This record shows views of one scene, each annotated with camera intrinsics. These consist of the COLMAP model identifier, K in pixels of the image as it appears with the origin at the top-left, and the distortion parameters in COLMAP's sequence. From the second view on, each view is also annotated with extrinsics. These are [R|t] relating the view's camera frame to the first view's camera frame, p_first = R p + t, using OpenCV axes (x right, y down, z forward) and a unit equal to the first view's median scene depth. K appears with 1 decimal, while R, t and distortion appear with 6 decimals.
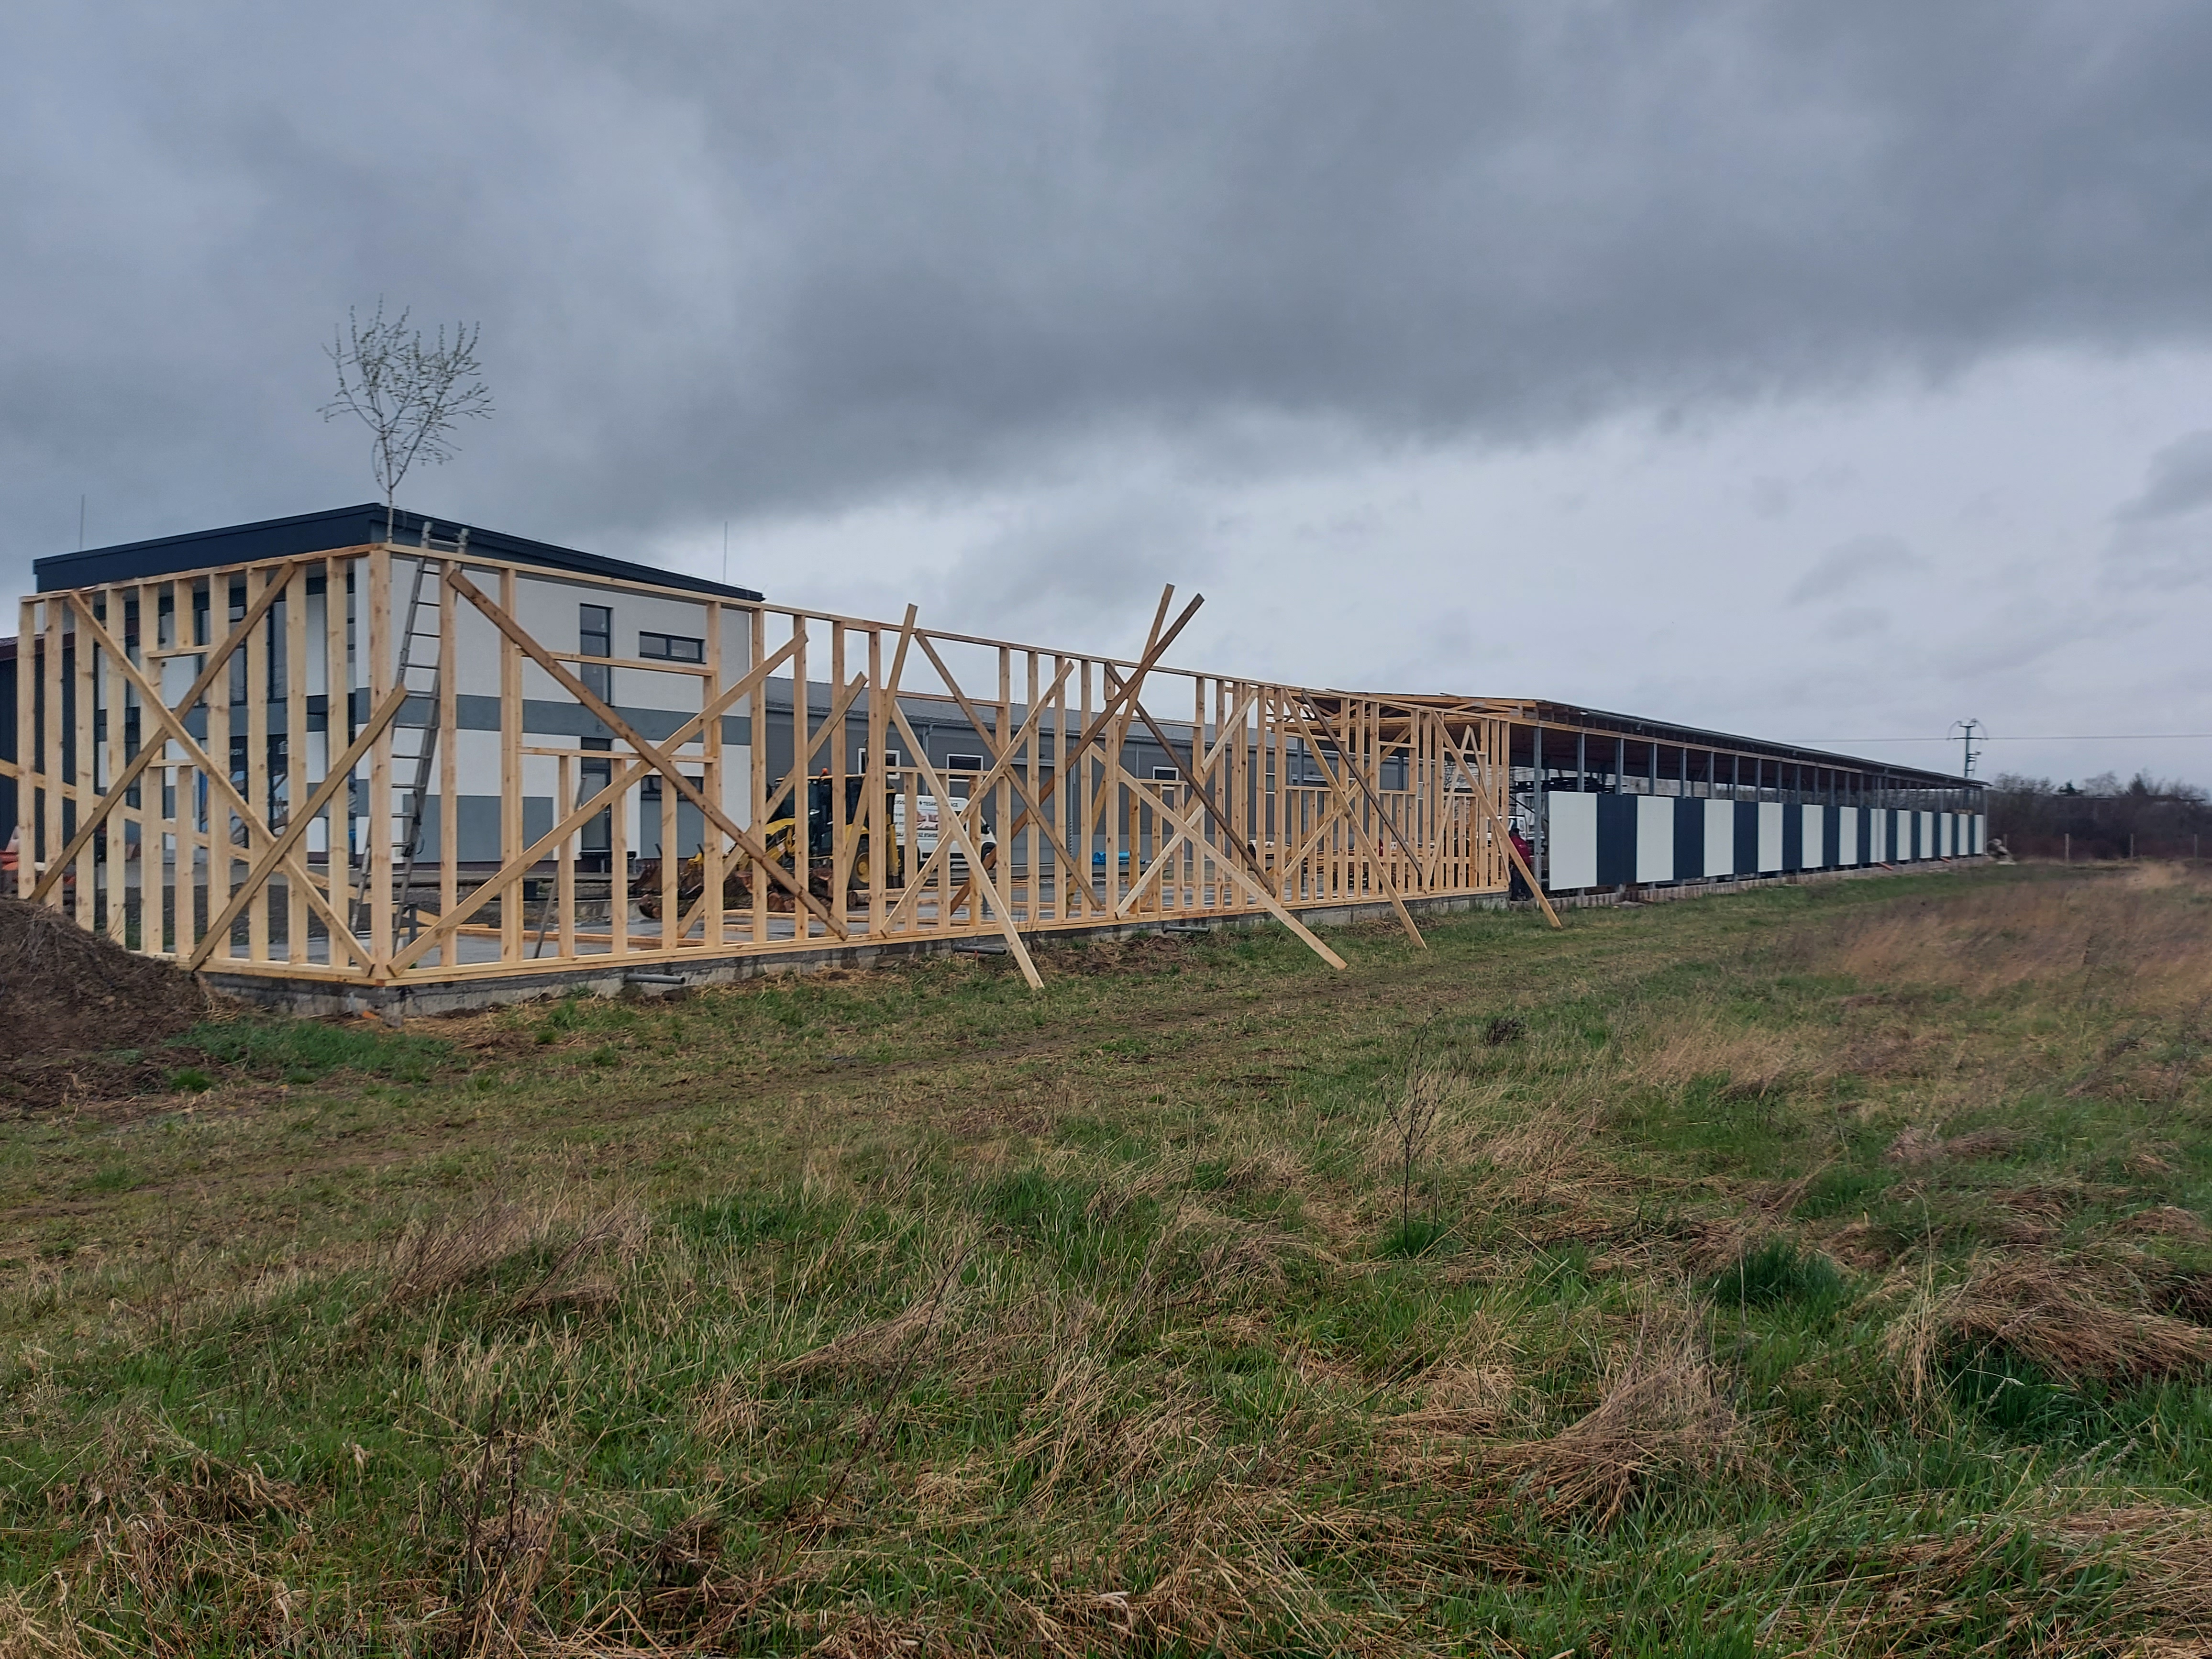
lens RADIAL K [[1570.4, 0, 1152.8], [0, 1570.4, 840.8], [0, 0, 1]] dist [0.003602, -0.032213]
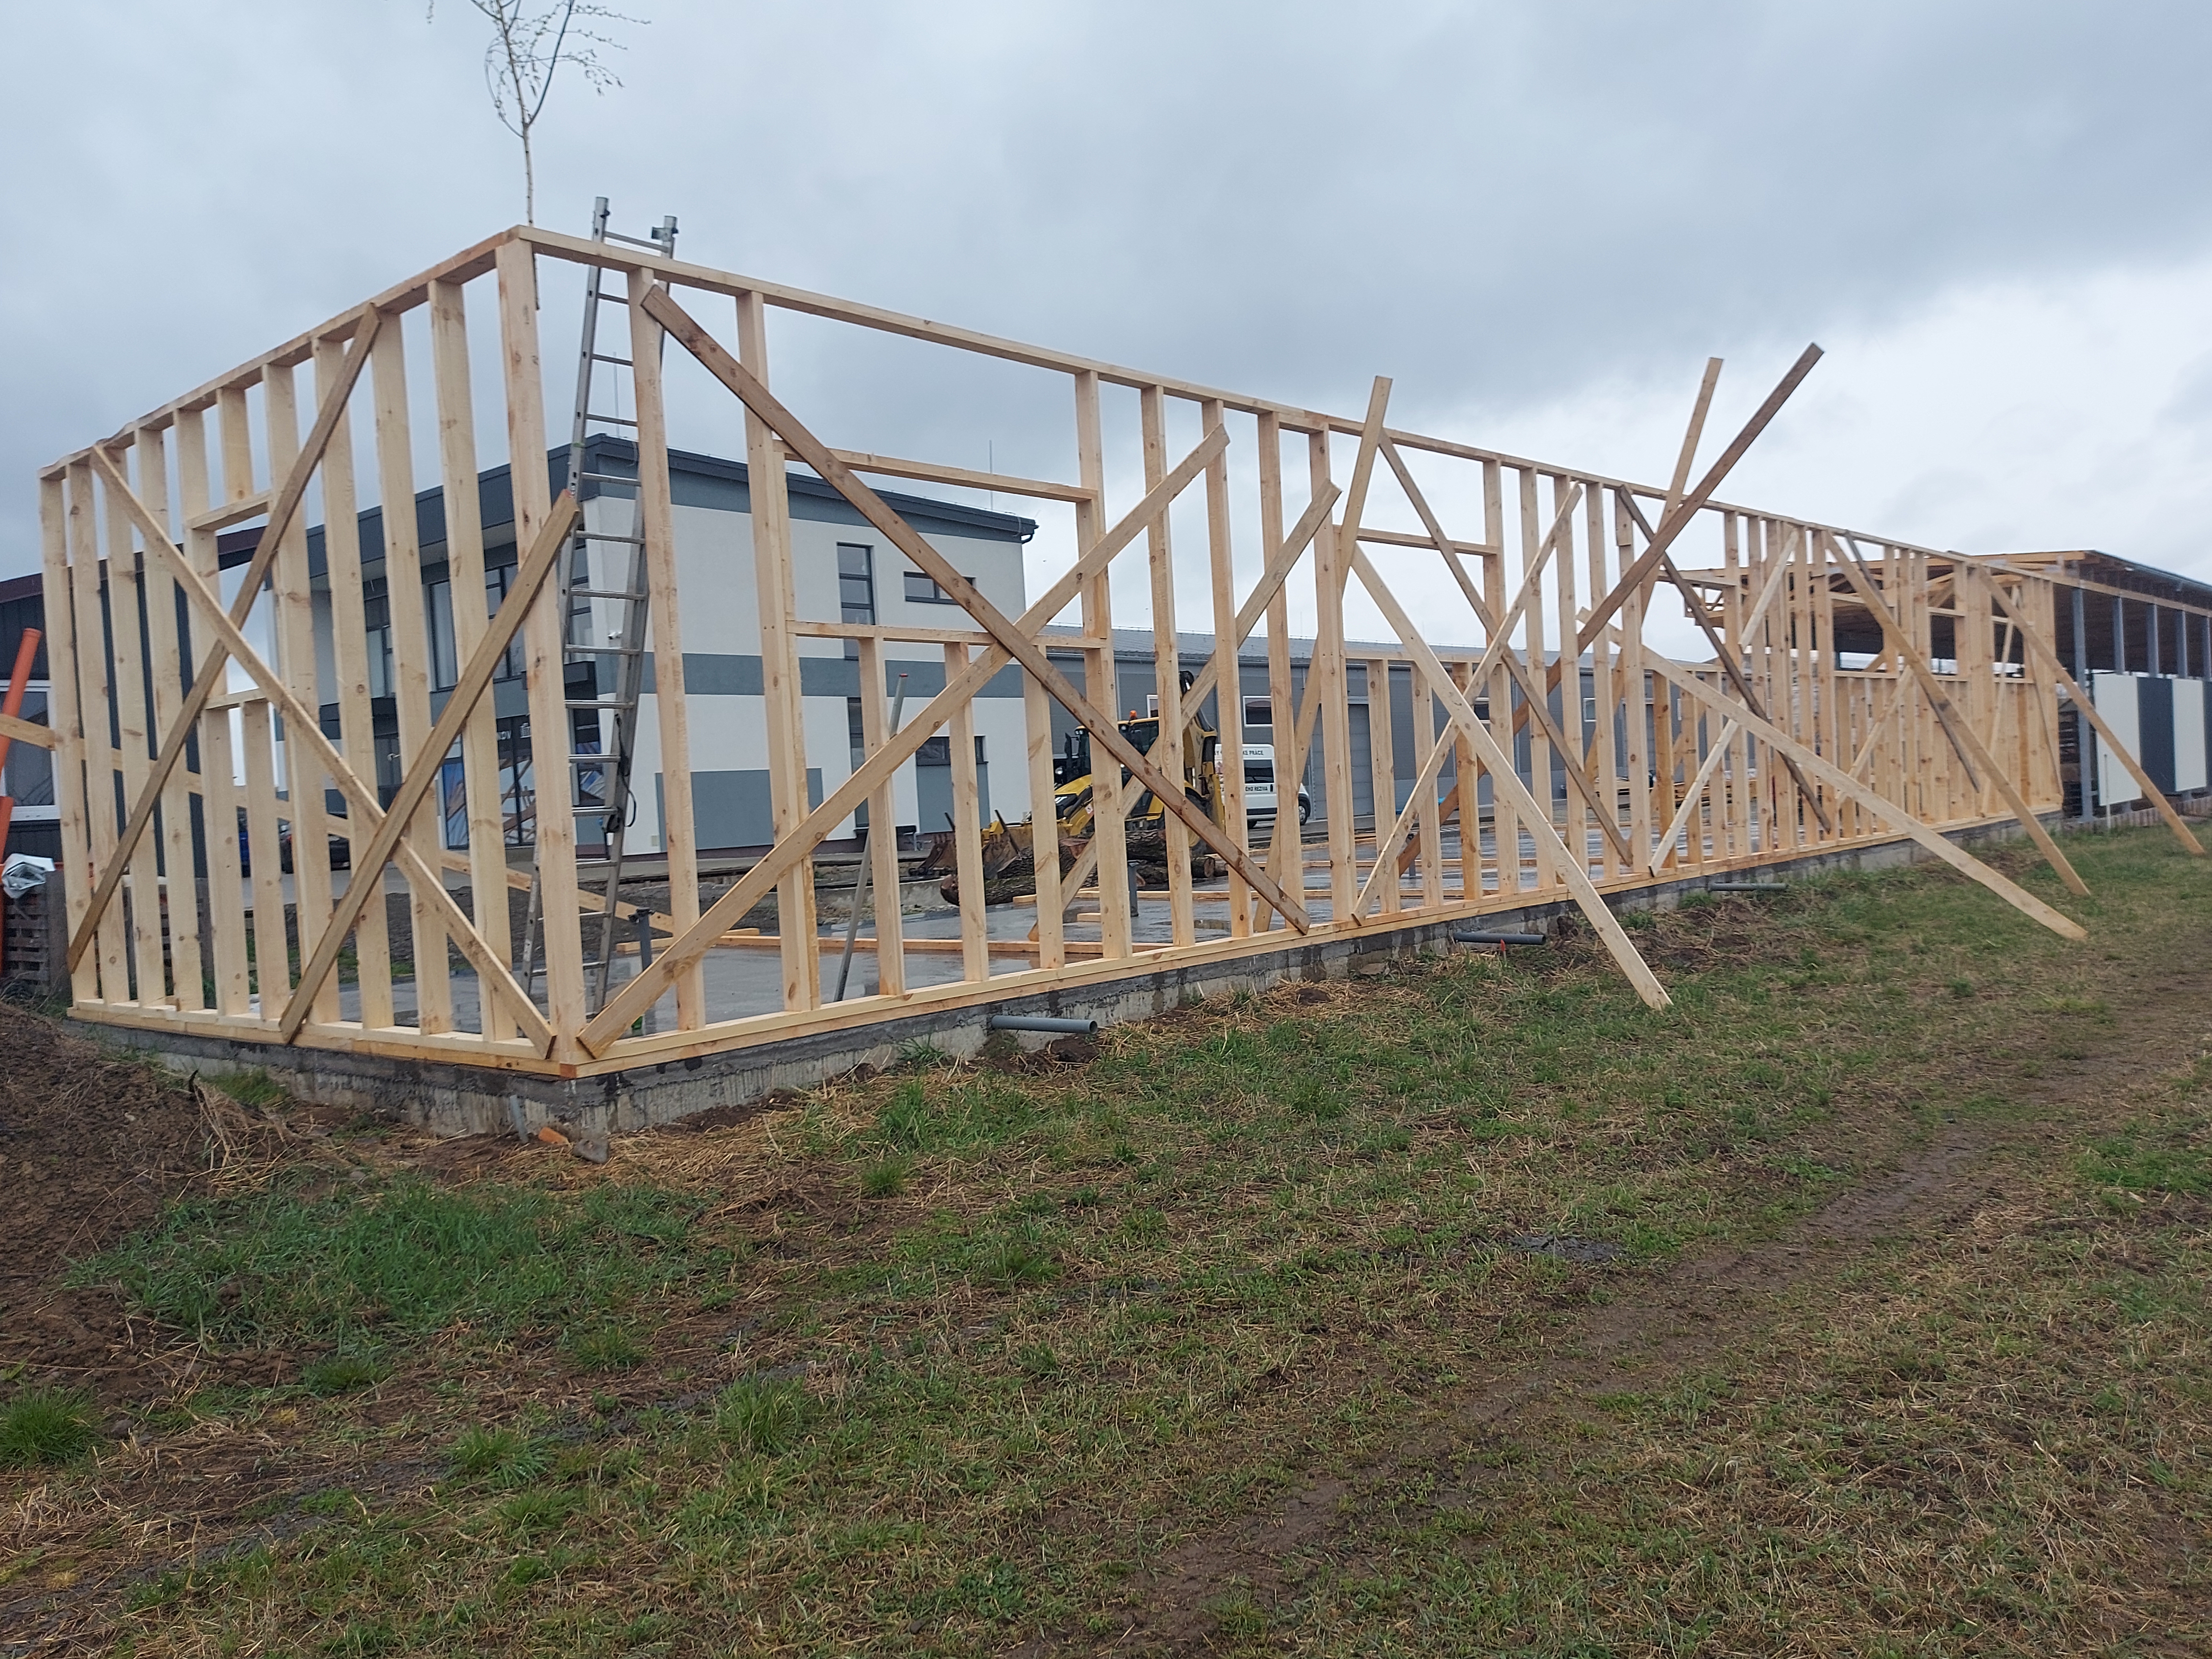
lens RADIAL K [[1580.4, 0, 1106.0], [0, 1580.4, 829.5], [0, 0, 1]] dist [0.087909, -0.112599]
pose [[0.981791, -0.055250, -0.181754, -0.185269], [0.058453, 0.998214, 0.012306, 0.011804], [0.180749, -0.022706, 0.983267, 0.440590]]
